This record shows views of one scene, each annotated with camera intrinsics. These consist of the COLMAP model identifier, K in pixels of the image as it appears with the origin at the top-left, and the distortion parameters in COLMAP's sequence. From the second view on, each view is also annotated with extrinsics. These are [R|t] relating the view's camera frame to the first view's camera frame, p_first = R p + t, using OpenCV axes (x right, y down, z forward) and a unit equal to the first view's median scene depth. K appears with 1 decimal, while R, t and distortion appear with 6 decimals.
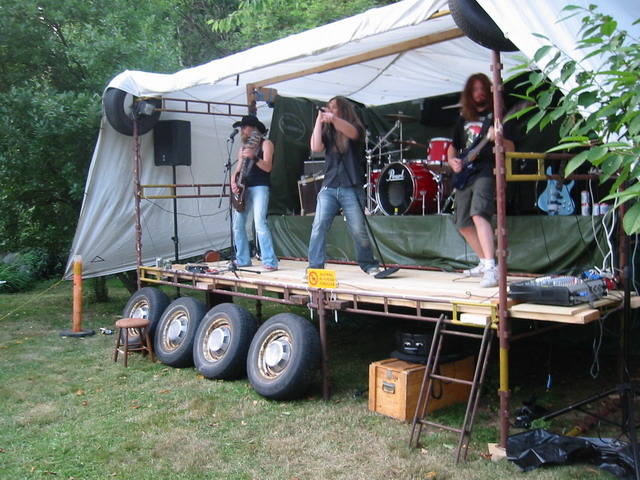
lens RADIAL K [[705.3, 0, 320.0], [0, 705.3, 240.0], [0, 0, 1]] dist [-0.078308, 0.017707]
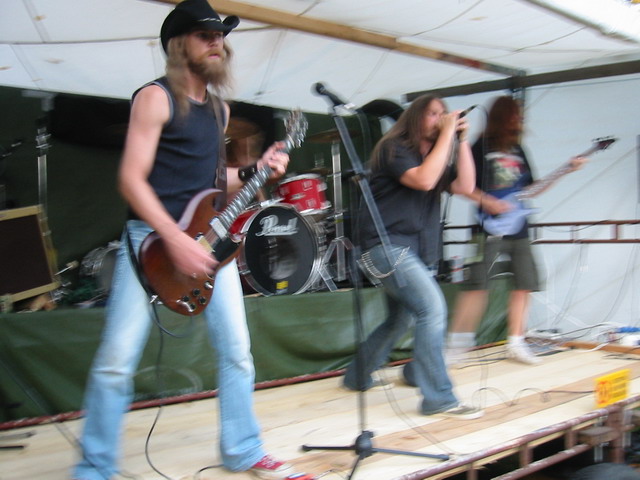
lens RADIAL K [[705.3, 0, 320.0], [0, 705.3, 240.0], [0, 0, 1]] dist [-0.078308, 0.017707]
pose [[0.041103, 0.041570, 0.998290, -0.473047], [0.082526, 0.995579, -0.044855, -0.051462], [-0.995741, 0.084228, 0.037491, 0.943606]]
